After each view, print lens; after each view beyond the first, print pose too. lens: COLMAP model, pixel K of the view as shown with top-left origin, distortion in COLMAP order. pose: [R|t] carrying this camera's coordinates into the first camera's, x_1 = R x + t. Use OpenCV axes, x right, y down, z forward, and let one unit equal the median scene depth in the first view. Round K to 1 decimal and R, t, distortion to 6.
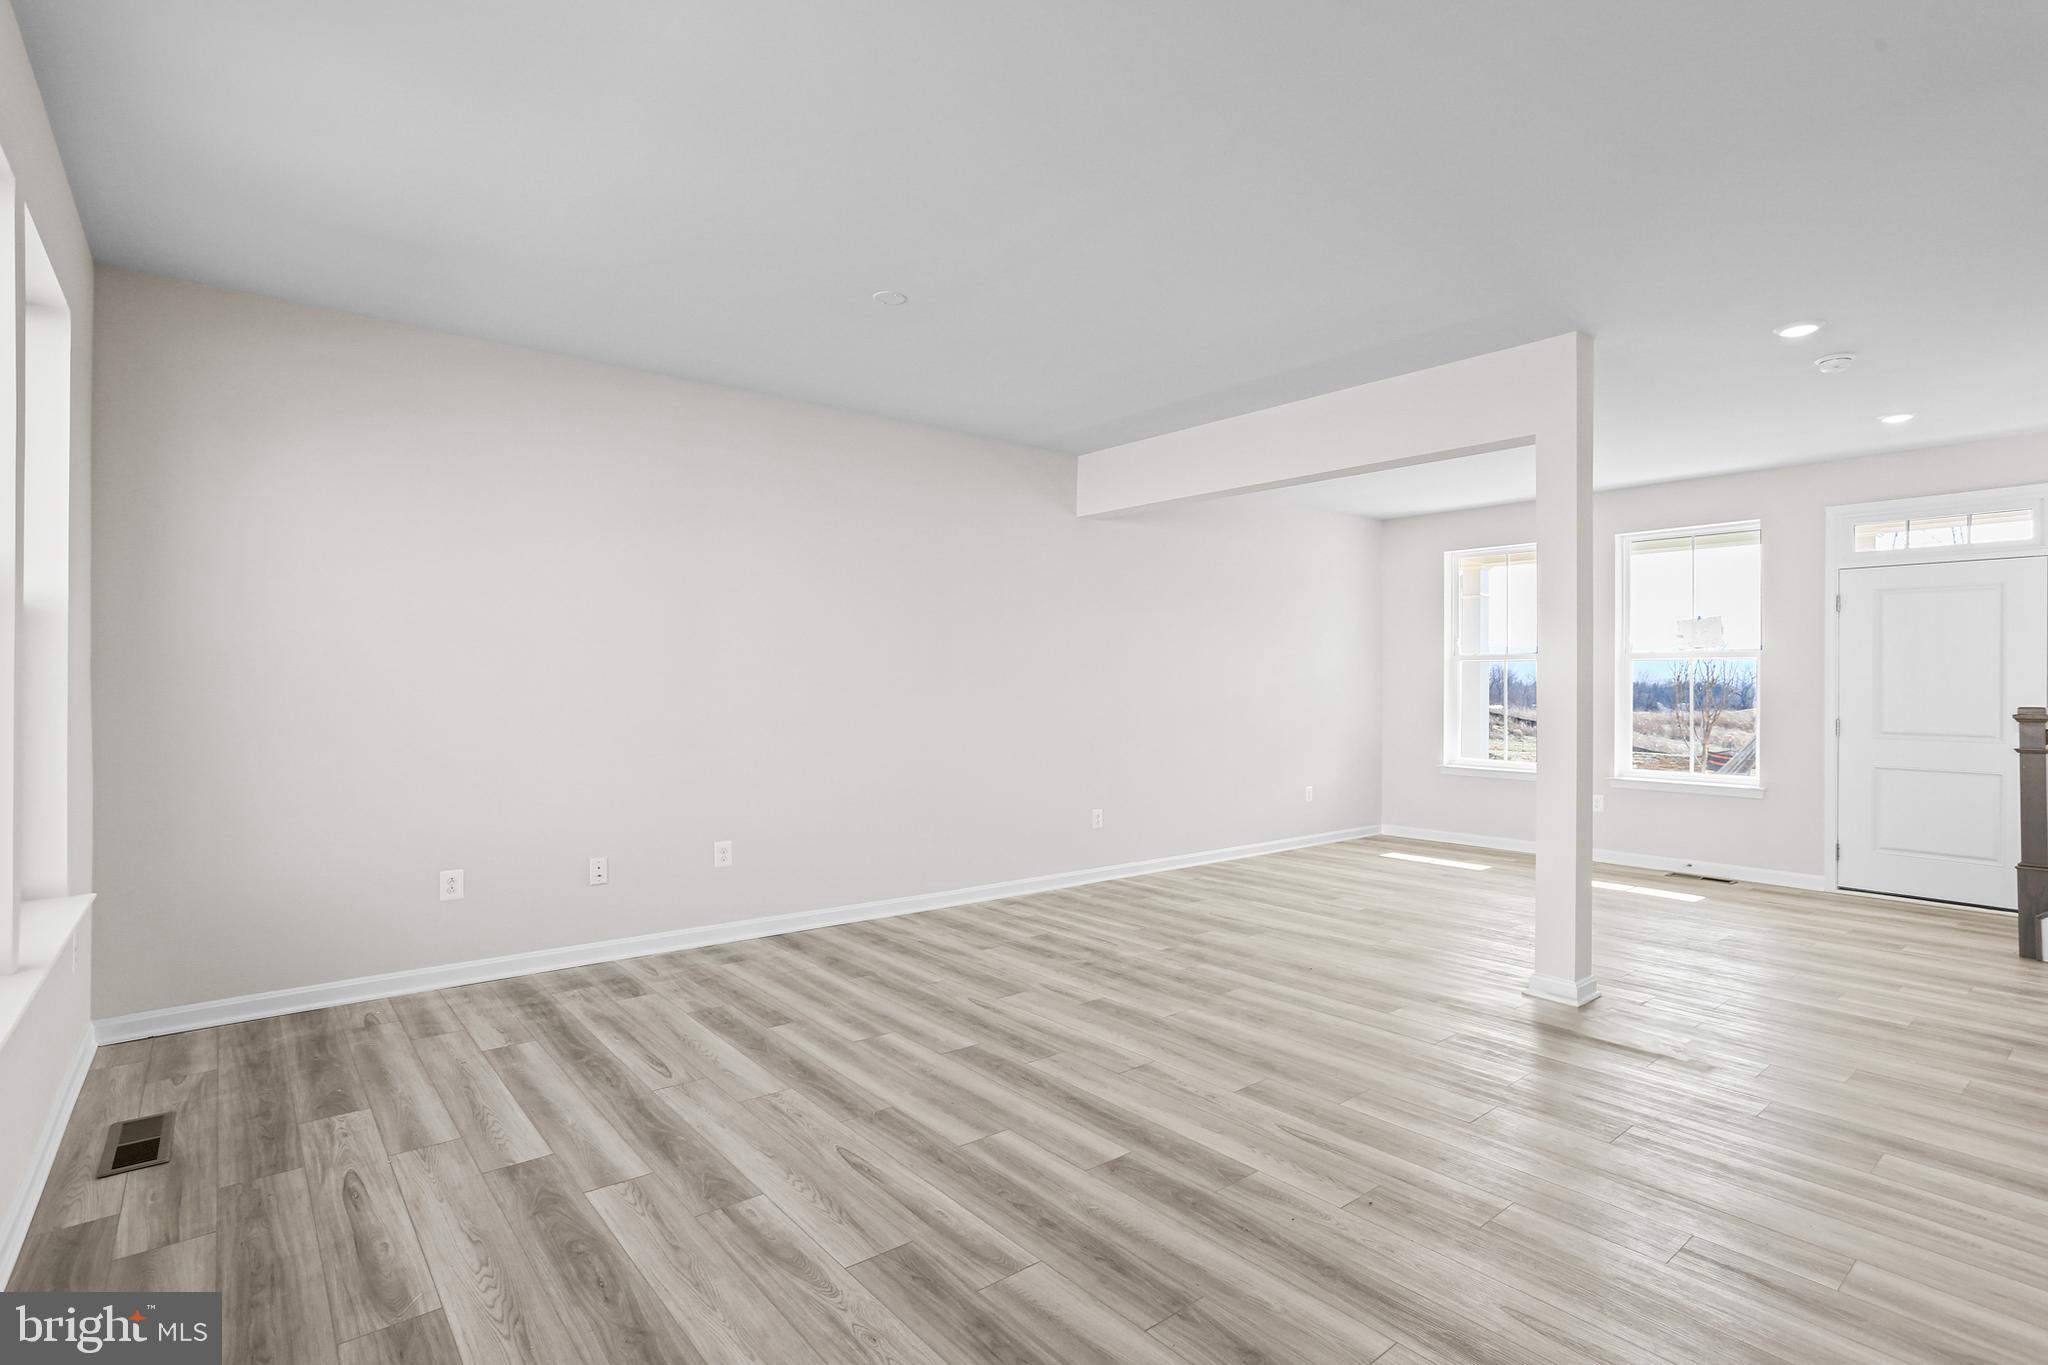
lens RADIAL K [[991.0, 0, 1016.4], [0, 991.0, 698.4], [0, 0, 1]] dist [-0.015745, 0.004106]
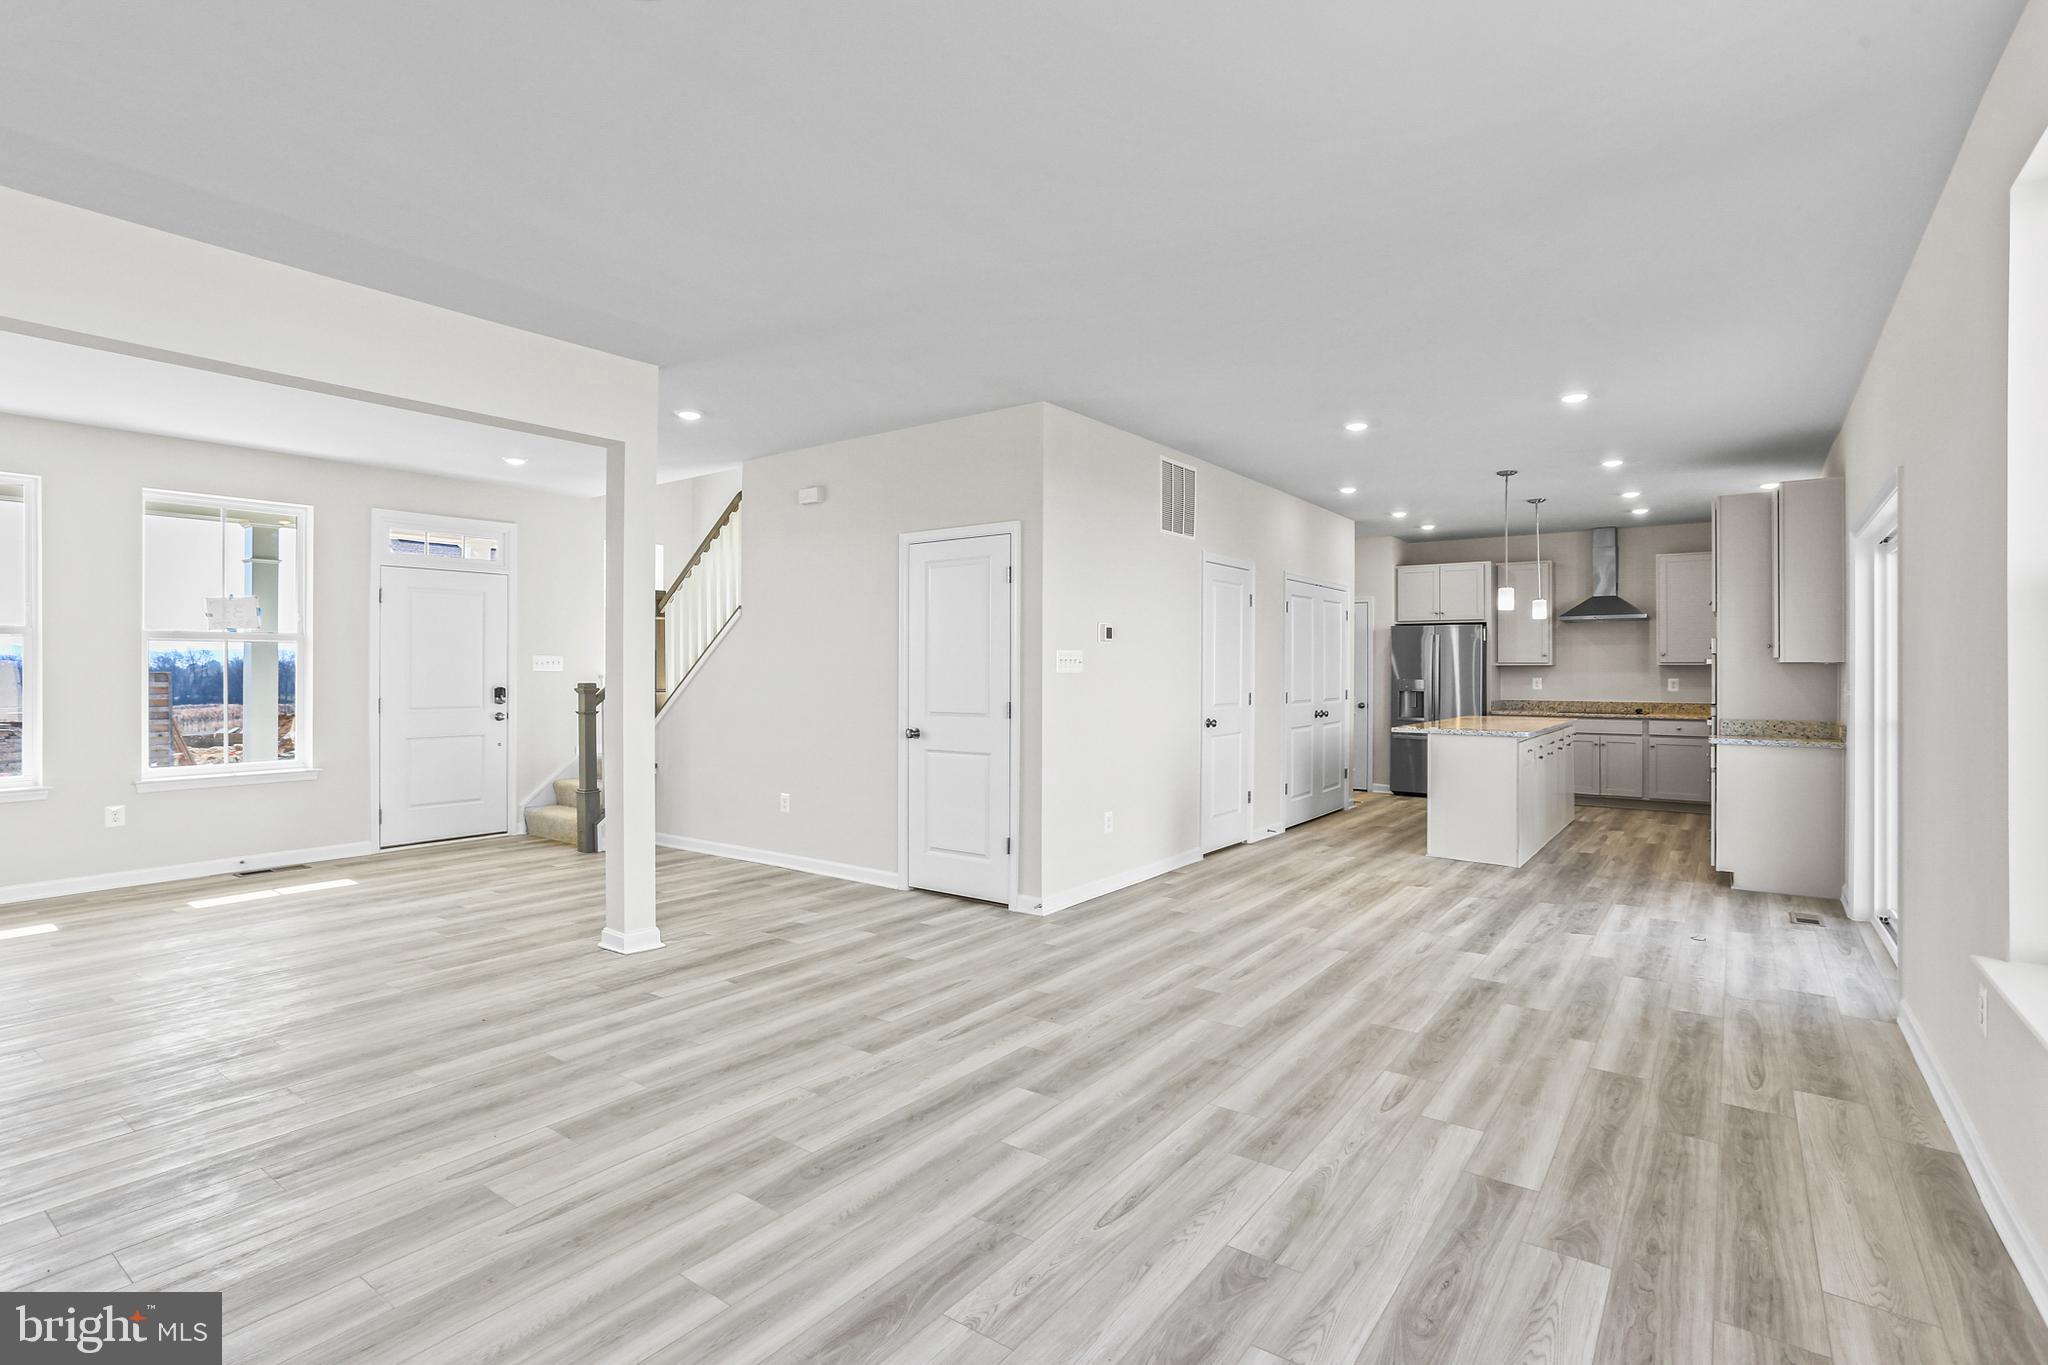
lens RADIAL K [[991.0, 0, 1022.6], [0, 991.0, 676.1], [0, 0, 1]] dist [-0.015745, 0.004106]
pose [[-0.258489, -0.003133, 0.966009, -0.873553], [0.003443, 0.999985, 0.004164, -0.013625], [-0.966008, 0.004402, -0.258474, 1.150061]]
